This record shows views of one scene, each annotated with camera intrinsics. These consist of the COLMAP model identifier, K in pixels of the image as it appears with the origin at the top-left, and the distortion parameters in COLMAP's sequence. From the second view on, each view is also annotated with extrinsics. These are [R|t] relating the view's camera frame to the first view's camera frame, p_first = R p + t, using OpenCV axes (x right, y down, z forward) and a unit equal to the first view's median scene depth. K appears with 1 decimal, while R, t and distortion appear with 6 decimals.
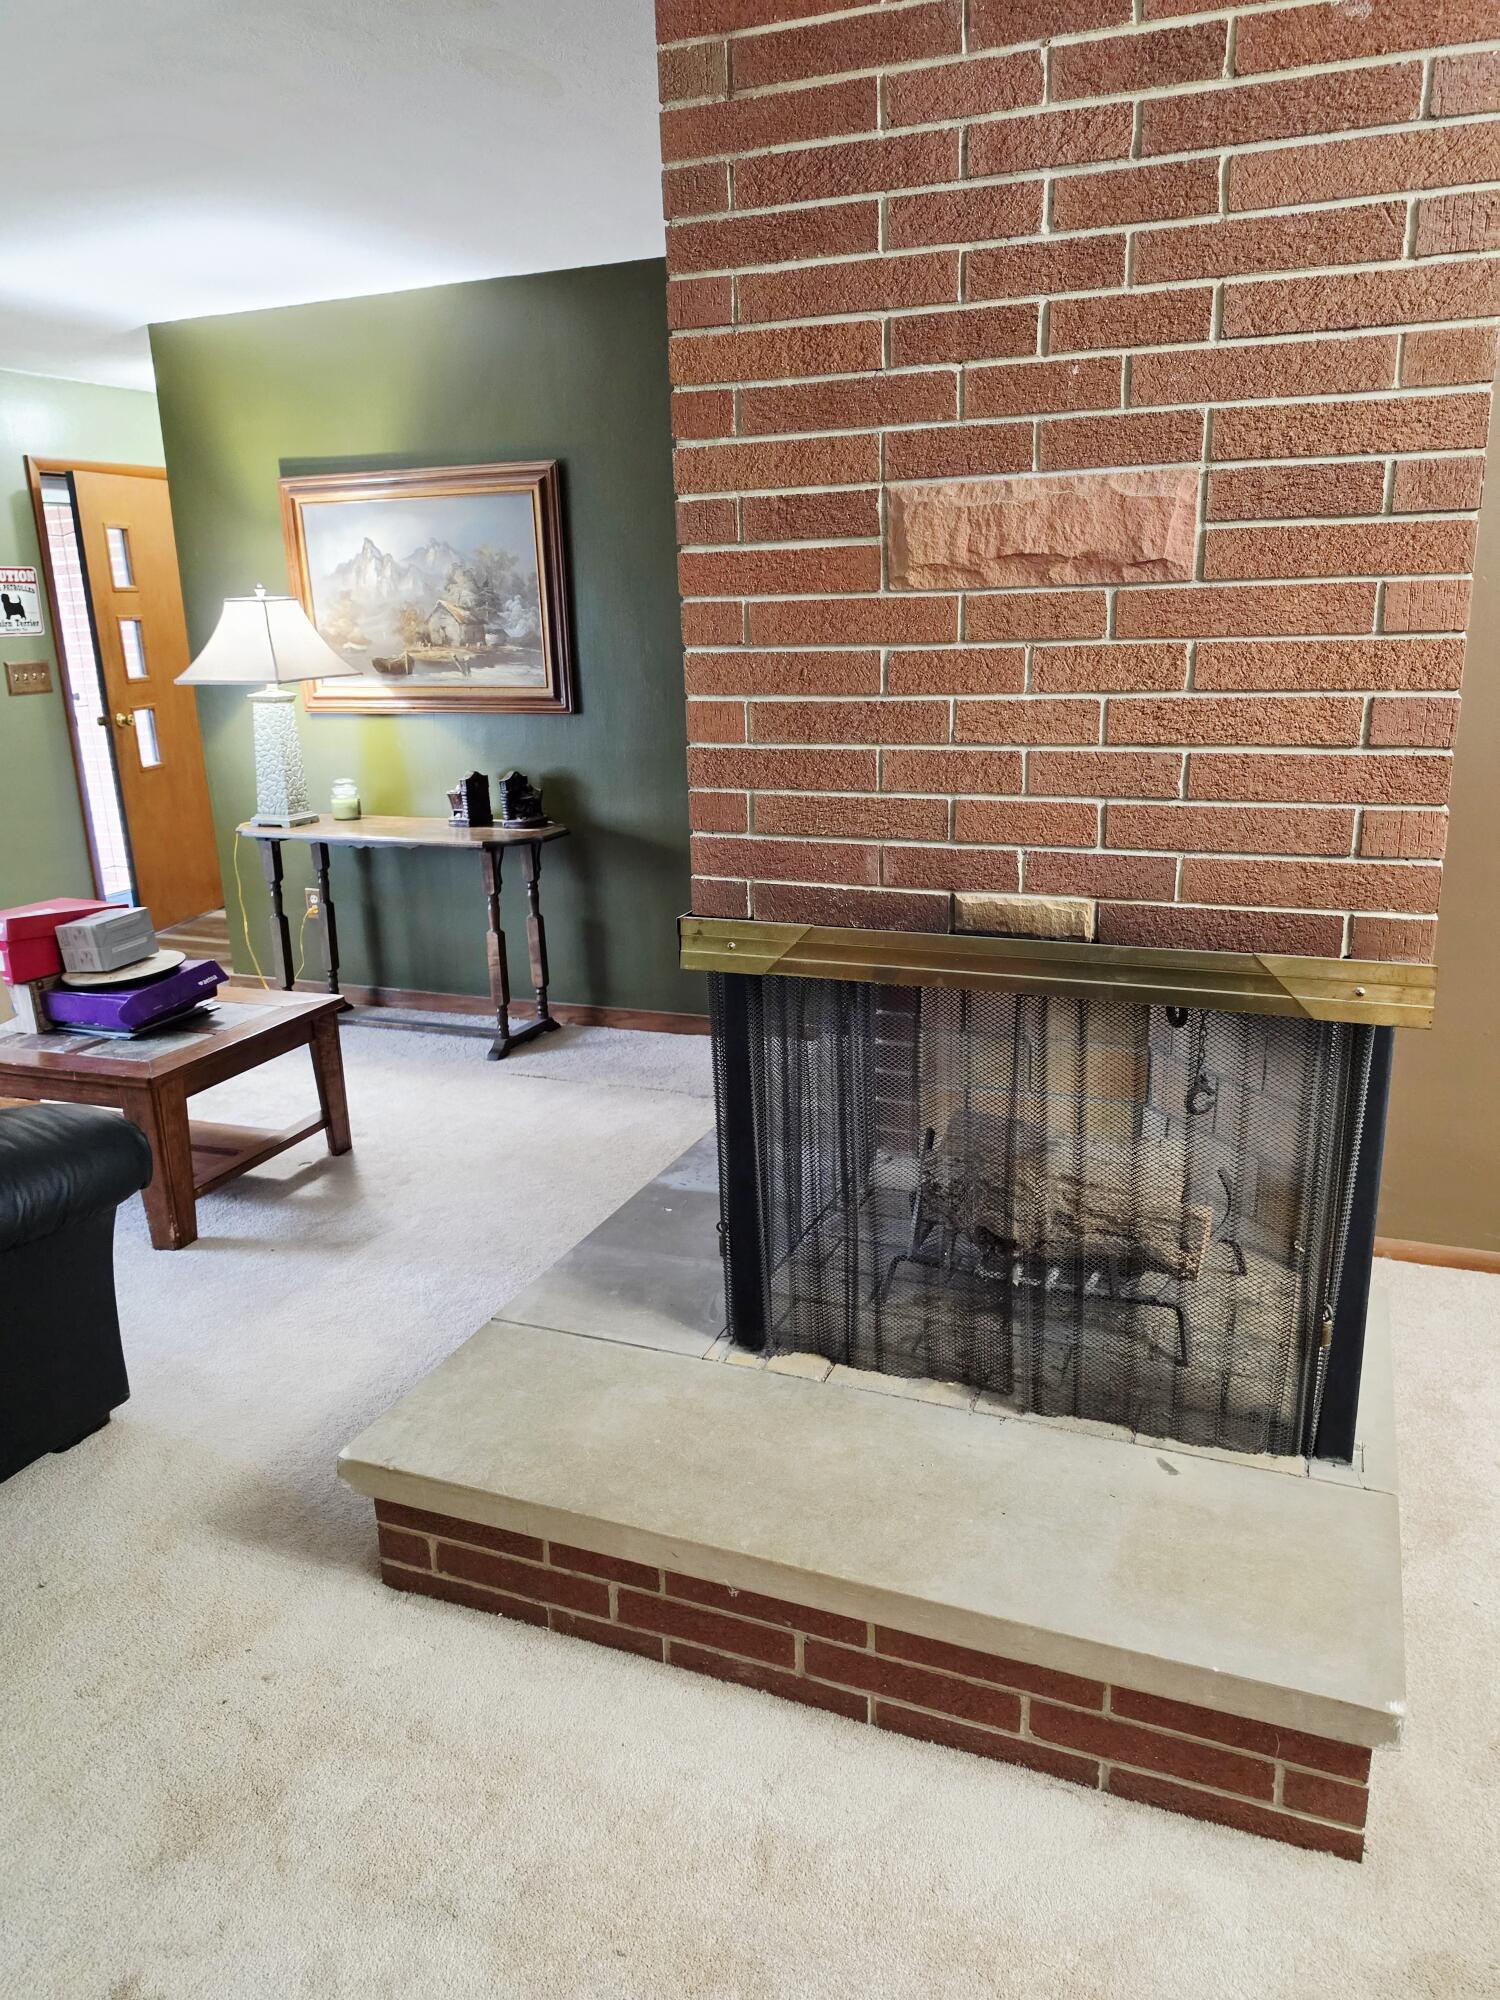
lens RADIAL K [[1378.3, 0, 760.9], [0, 1378.3, 982.2], [0, 0, 1]] dist [0.033561, -0.054890]
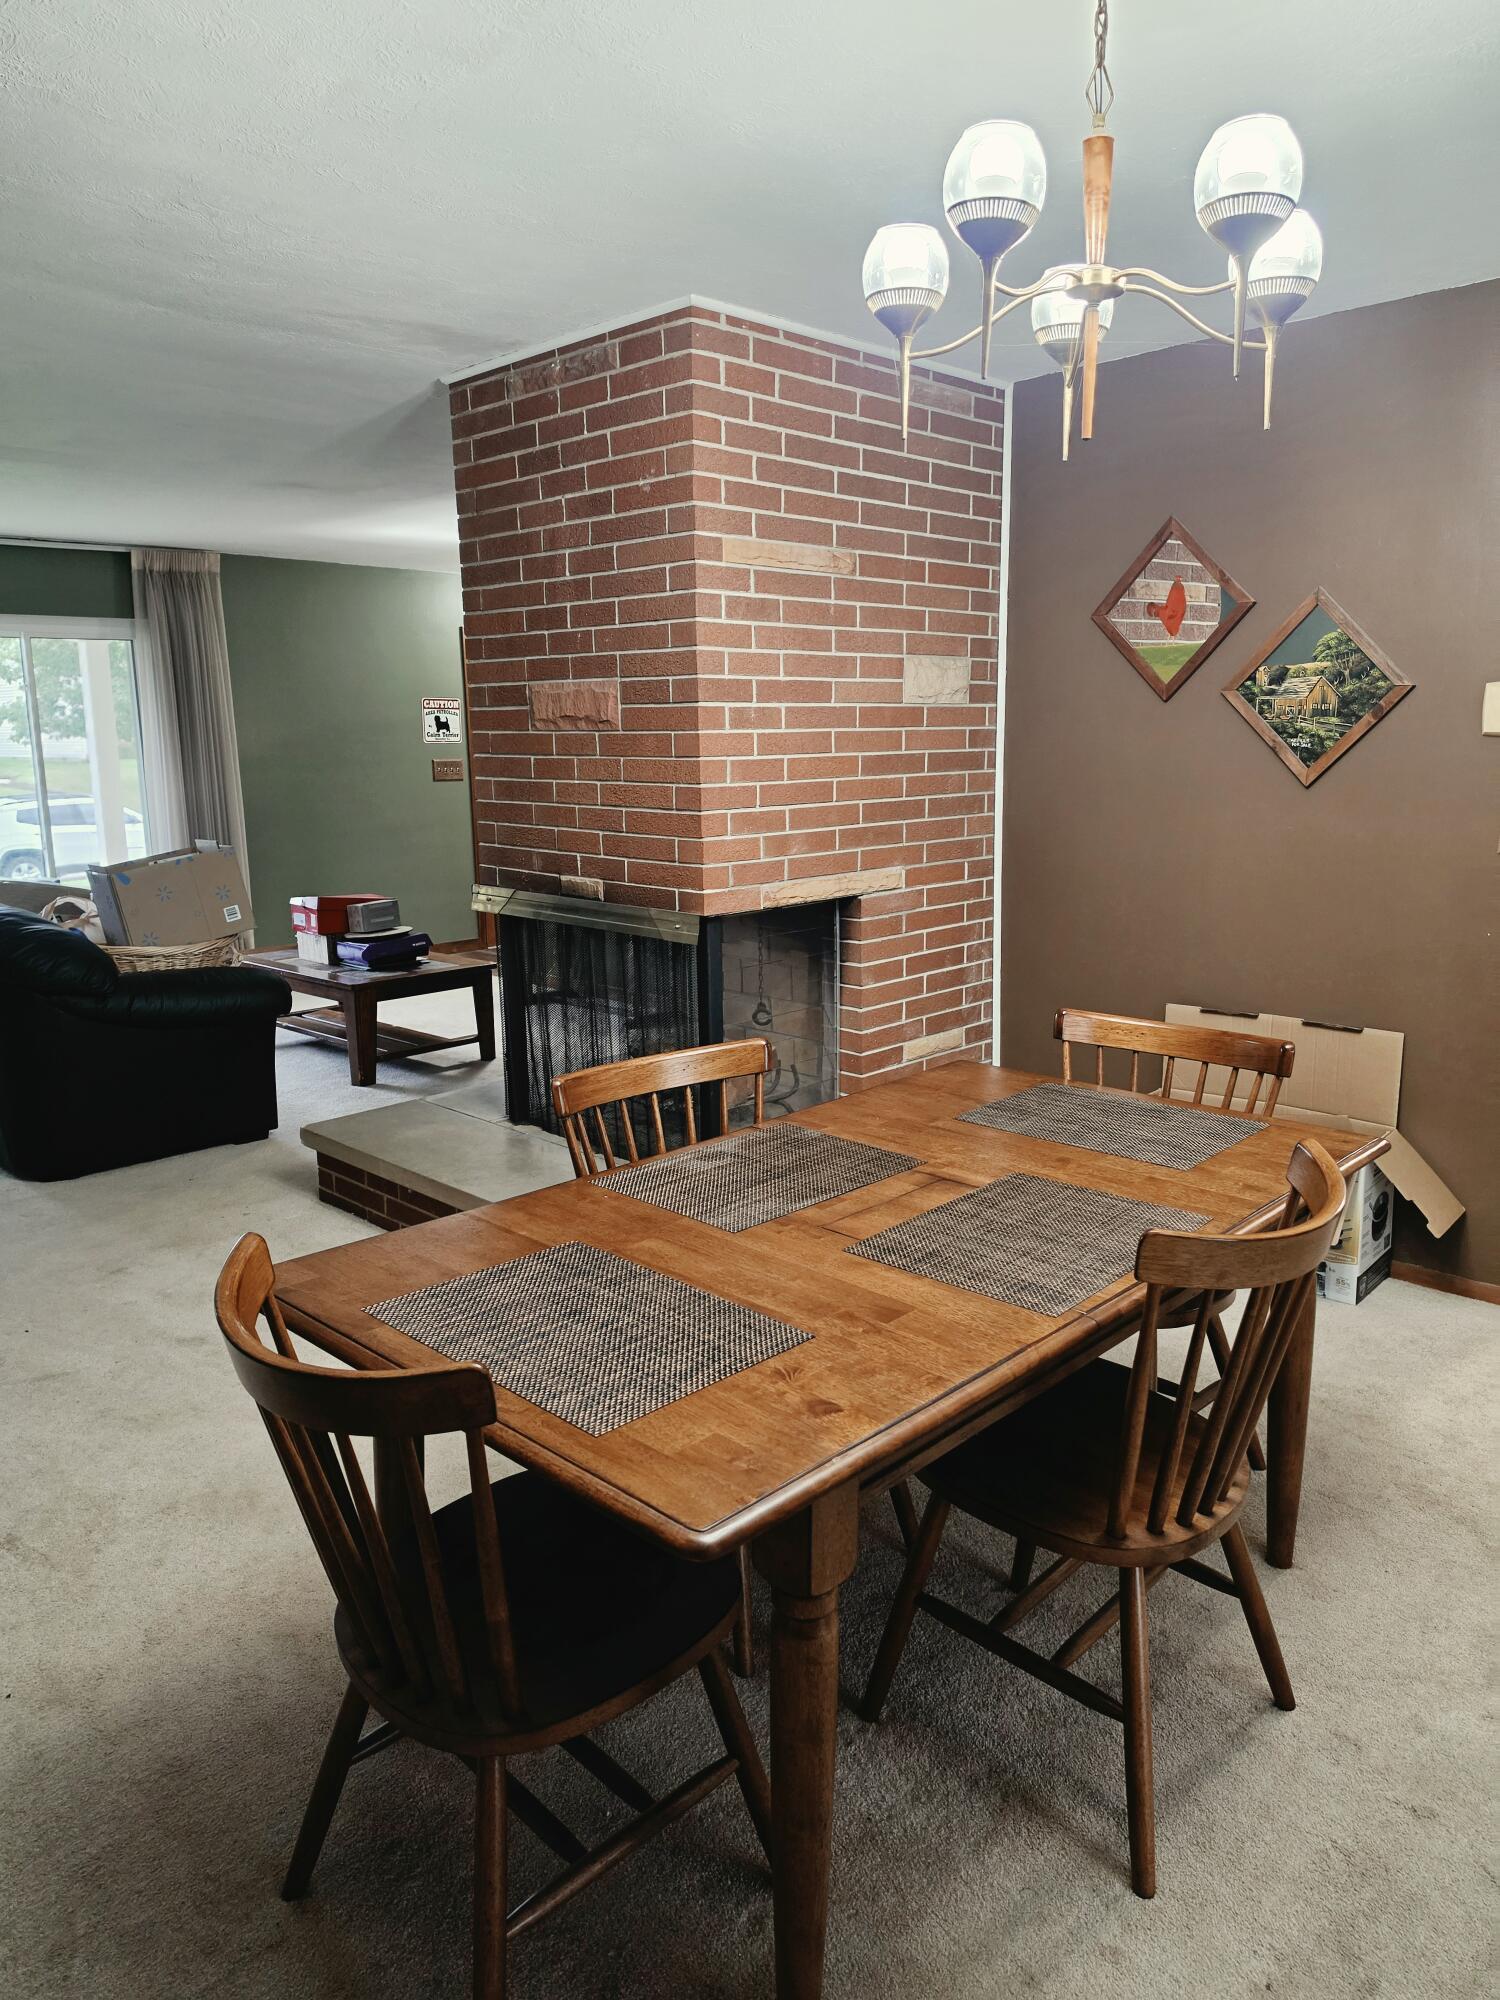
lens RADIAL K [[1378.3, 0, 807.7], [0, 1378.3, 992.3], [0, 0, 1]] dist [0.033561, -0.054890]
pose [[0.928349, 0.092155, -0.360106, 1.201687], [-0.119653, 0.991304, -0.054776, 0.169863], [0.351926, 0.093939, 0.931302, -0.739670]]
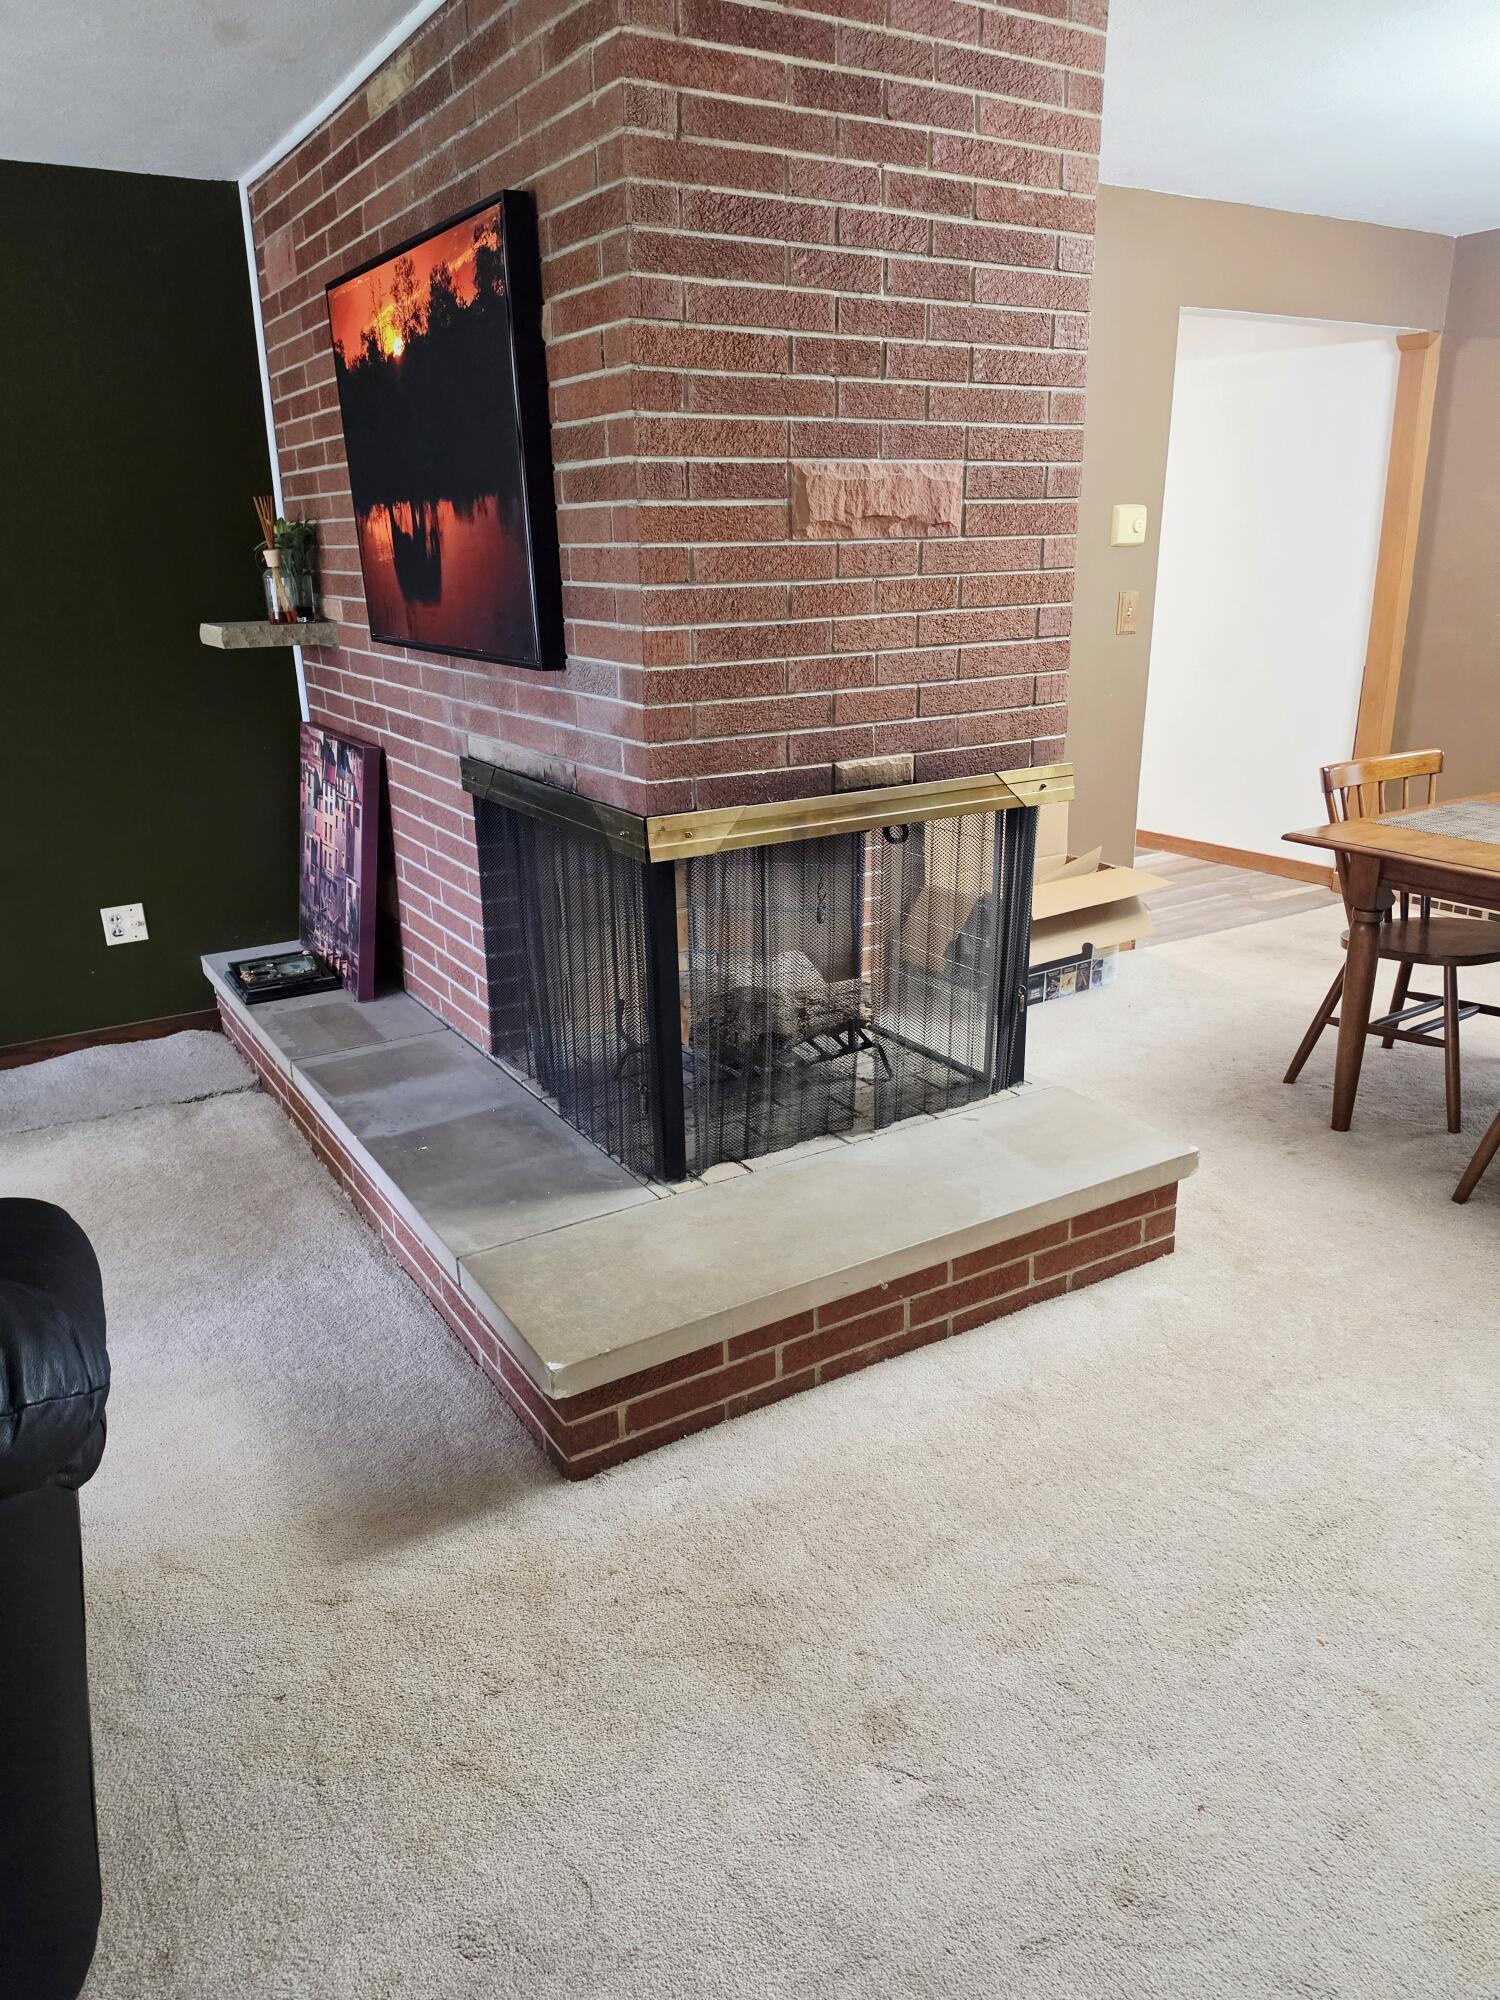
lens RADIAL K [[1378.3, 0, 749.0], [0, 1378.3, 997.5], [0, 0, 1]] dist [0.033561, -0.054890]
pose [[0.594729, -0.235489, 0.768663, -0.999406], [0.220959, 0.967194, 0.125351, -0.028605], [-0.772965, 0.095294, 0.627252, 0.215397]]
